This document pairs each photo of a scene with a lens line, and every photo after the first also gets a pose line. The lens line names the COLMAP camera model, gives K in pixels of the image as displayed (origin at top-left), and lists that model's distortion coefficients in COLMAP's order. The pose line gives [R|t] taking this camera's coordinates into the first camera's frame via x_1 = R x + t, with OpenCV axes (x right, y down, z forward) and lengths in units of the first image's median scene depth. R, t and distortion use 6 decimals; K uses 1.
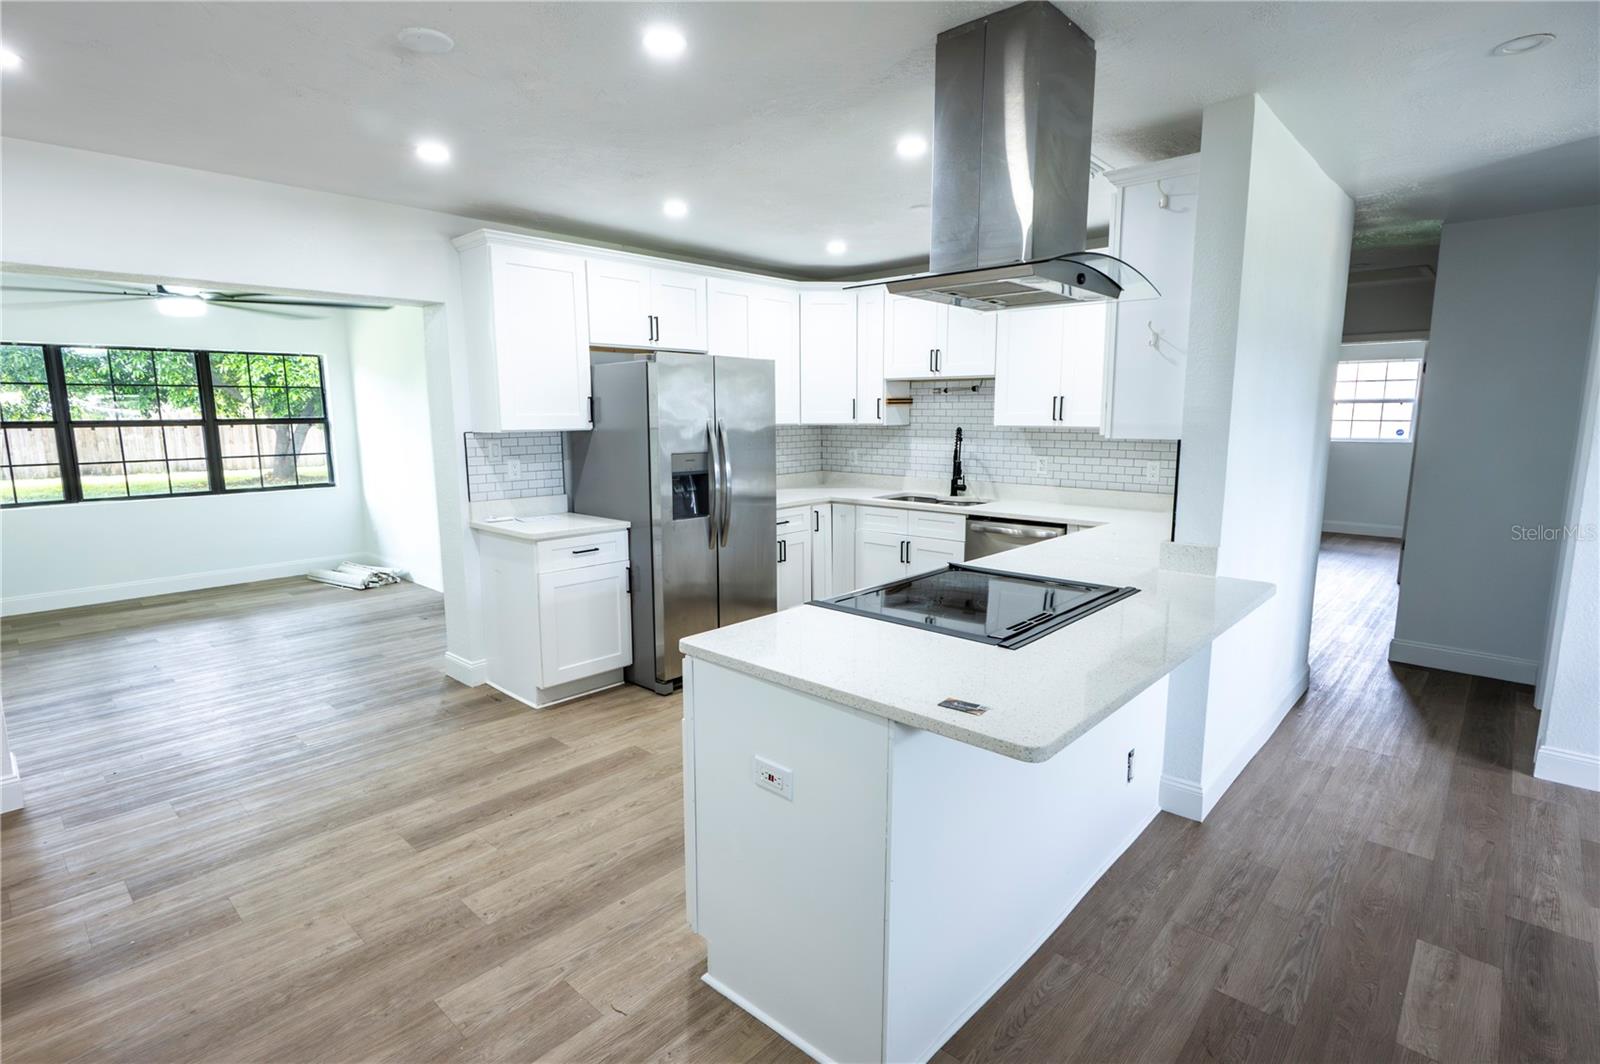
lens RADIAL K [[788.6, 0, 791.3], [0, 788.6, 532.8], [0, 0, 1]] dist [-0.001499, 0.001091]
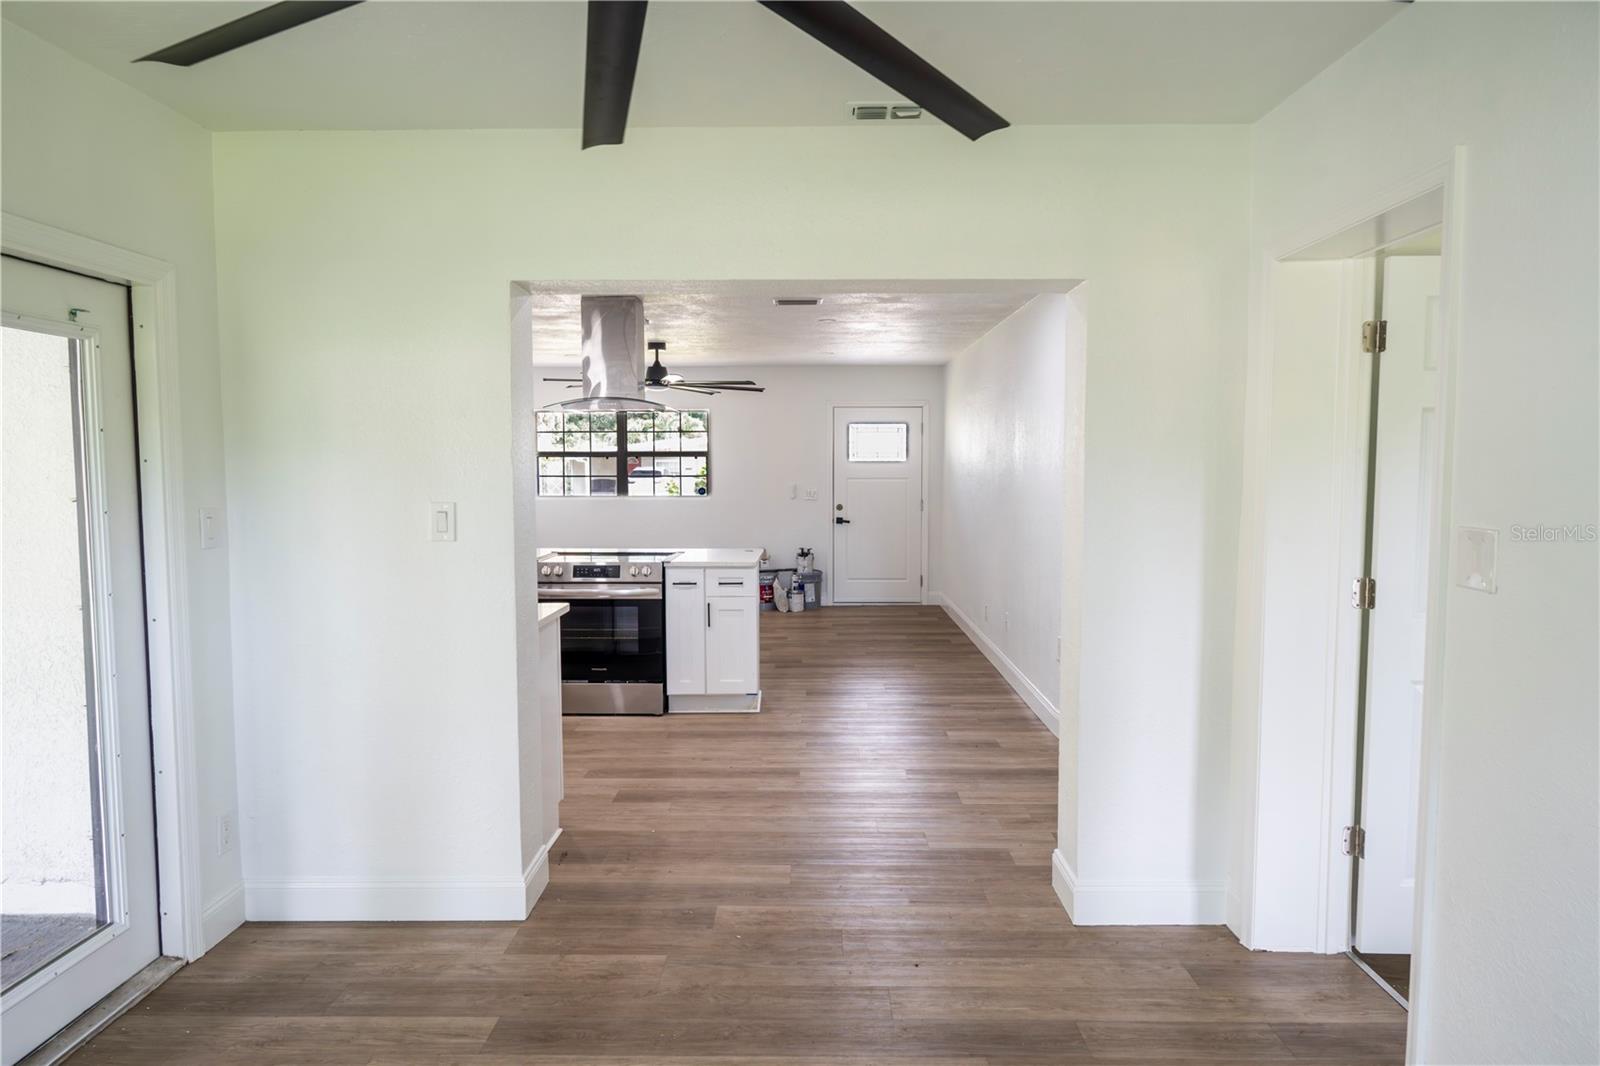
lens RADIAL K [[1068.4, 0, 796.9], [0, 1068.4, 544.6], [0, 0, 1]] dist [0.000863, -0.007344]
pose [[-0.669561, -0.044953, 0.741396, -1.109905], [0.122269, 0.977879, 0.169714, -0.186553], [-0.732625, 0.204284, -0.649253, 1.283790]]
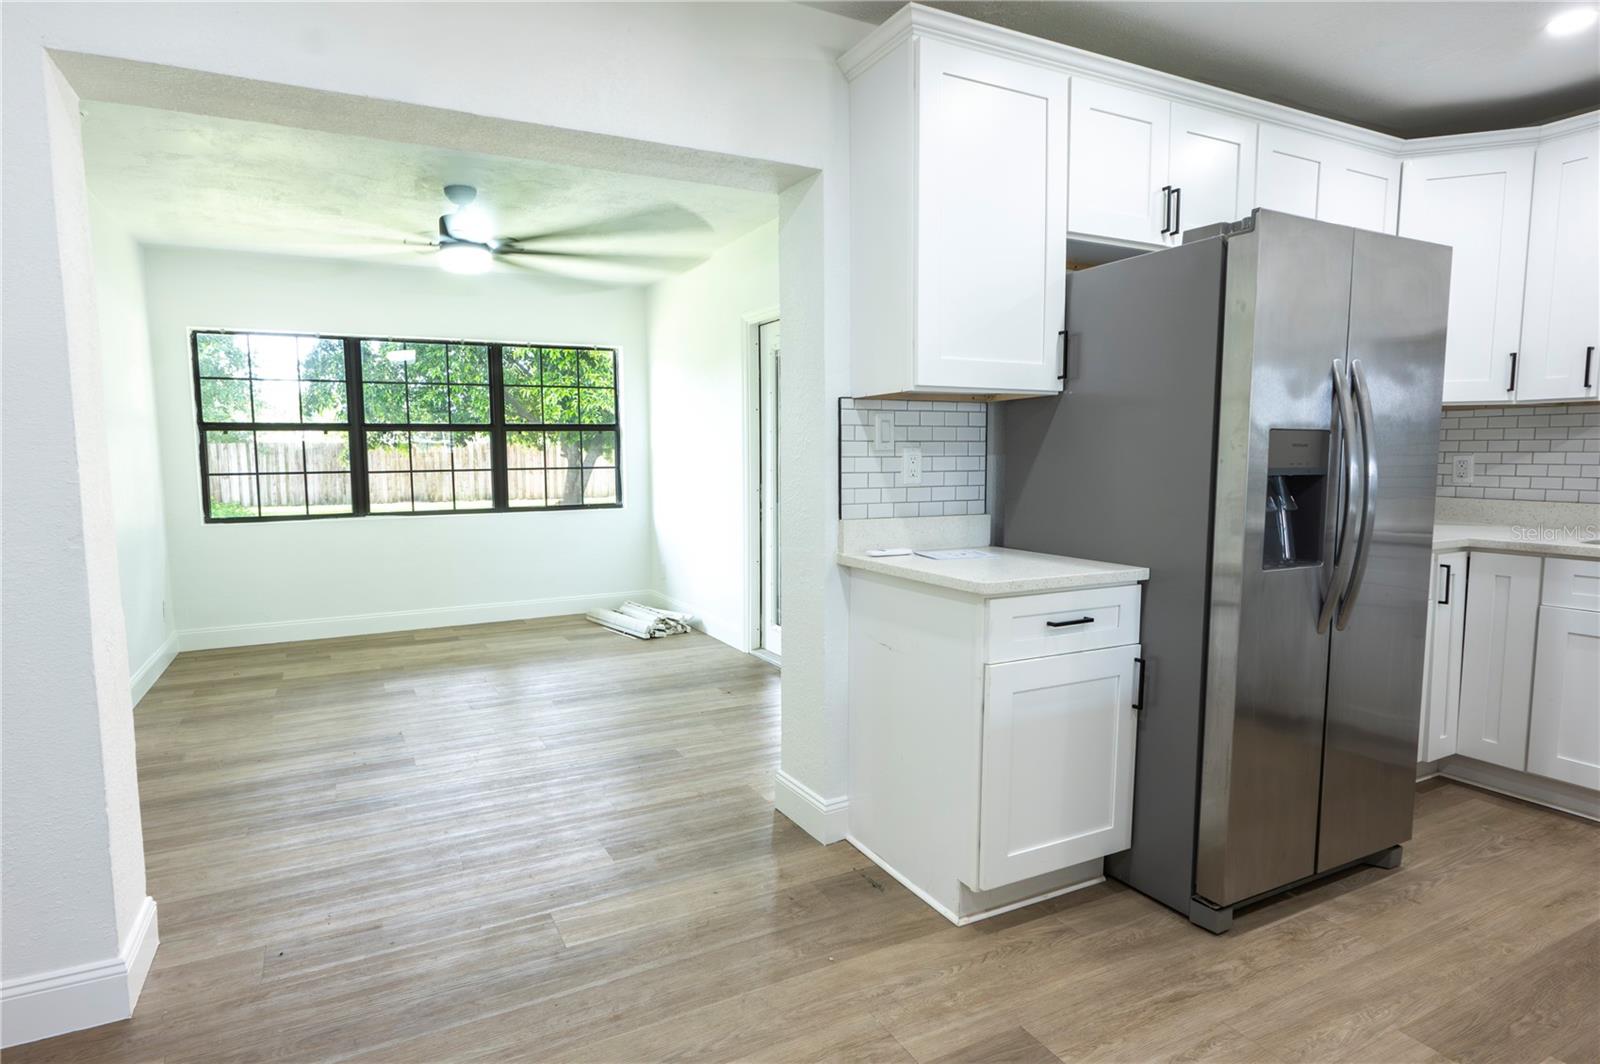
lens RADIAL K [[851.1, 0, 752.3], [0, 851.1, 533.9], [0, 0, 1]] dist [-0.003553, -0.000476]
pose [[0.934133, 0.032934, -0.355402, -0.227844], [-0.052400, 0.997599, -0.045282, 0.001960], [0.353058, 0.060923, 0.933616, 0.370618]]
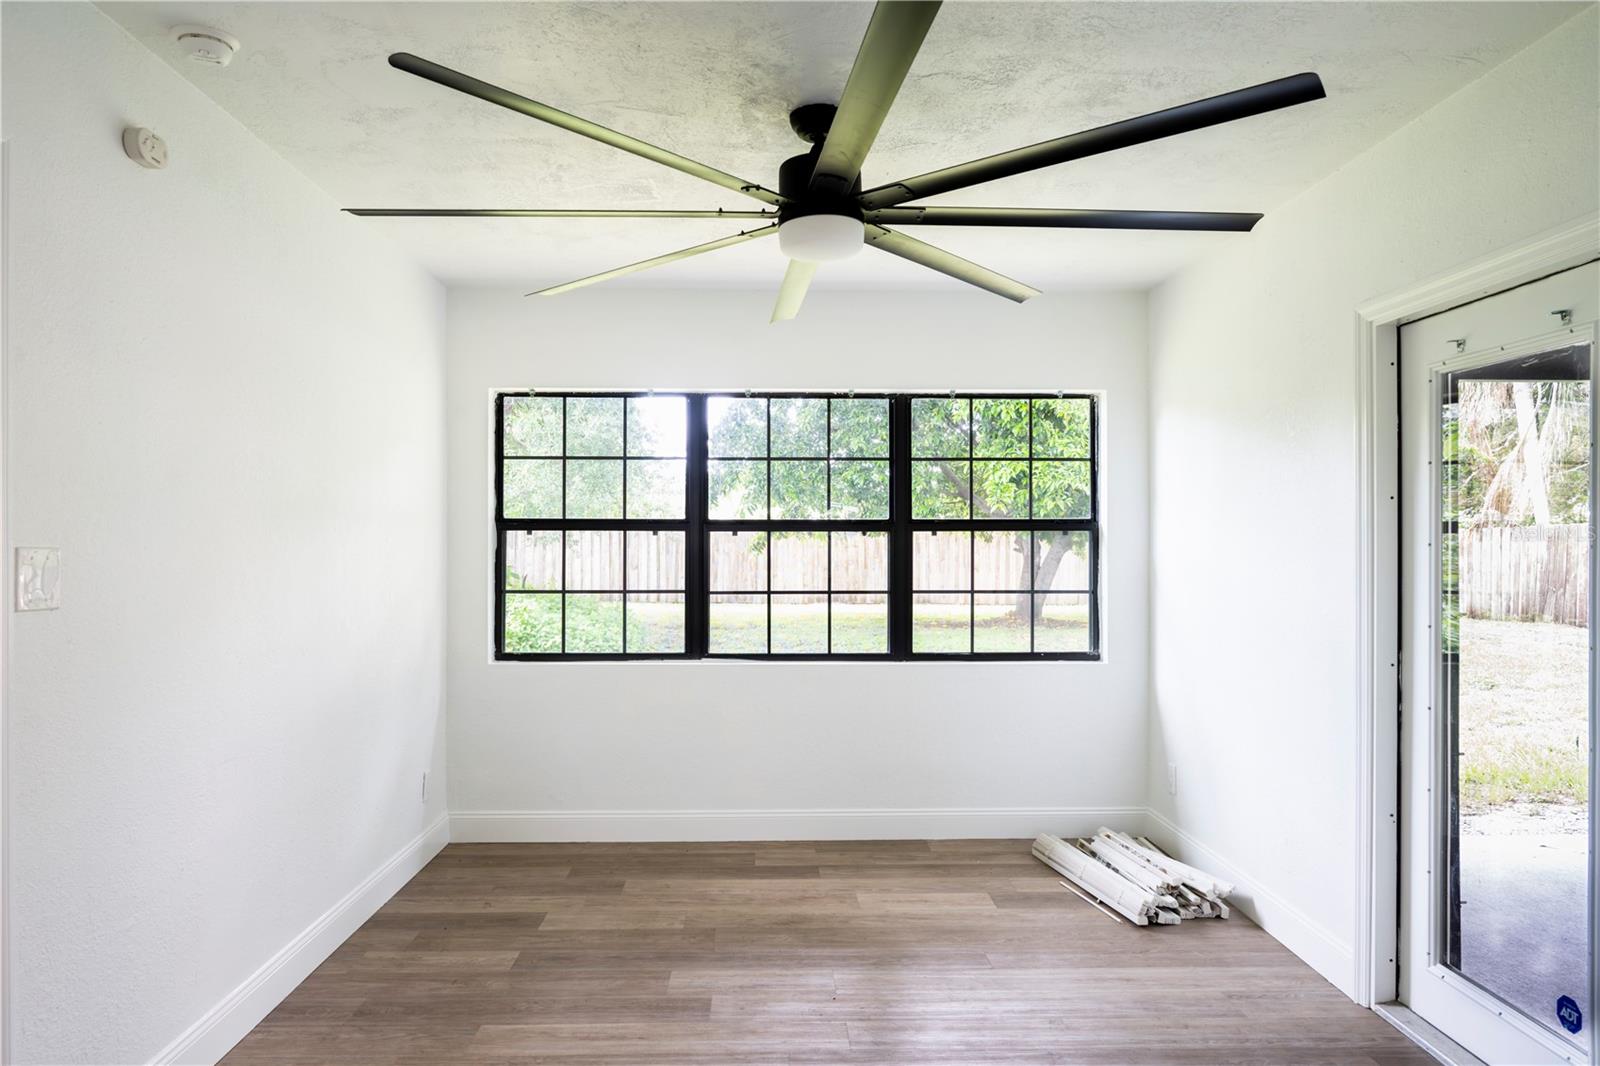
lens RADIAL K [[1067.4, 0, 800.0], [0, 1067.4, 533.0], [0, 0, 1]] dist [0.000876, -0.002526]
pose [[0.704426, 0.002785, -0.709772, -0.407205], [-0.114606, 0.987317, -0.109868, -0.071587], [0.700464, 0.158738, 0.695811, 0.673506]]
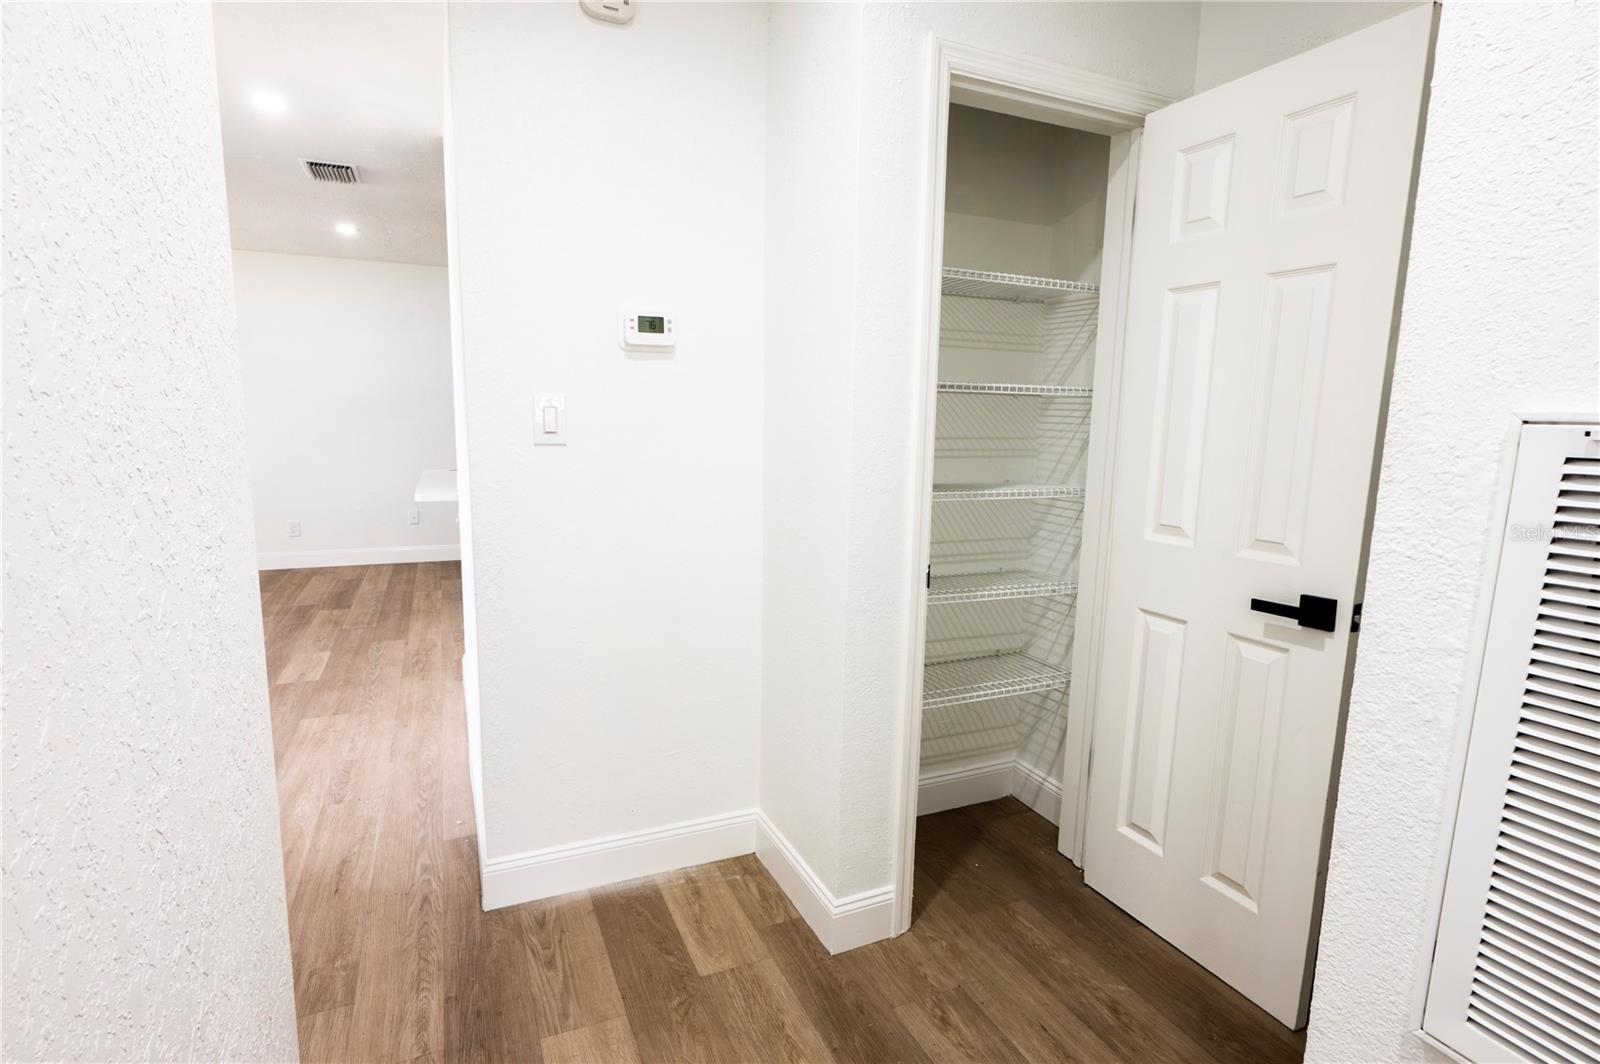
lens RADIAL K [[788.6, 0, 791.3], [0, 788.6, 532.8], [0, 0, 1]] dist [-0.001499, 0.001091]
pose [[-0.399126, 0.132246, -0.907309, 0.931568], [-0.150754, 0.966612, 0.207206, -0.148662], [0.904418, 0.219482, -0.365863, 1.221410]]
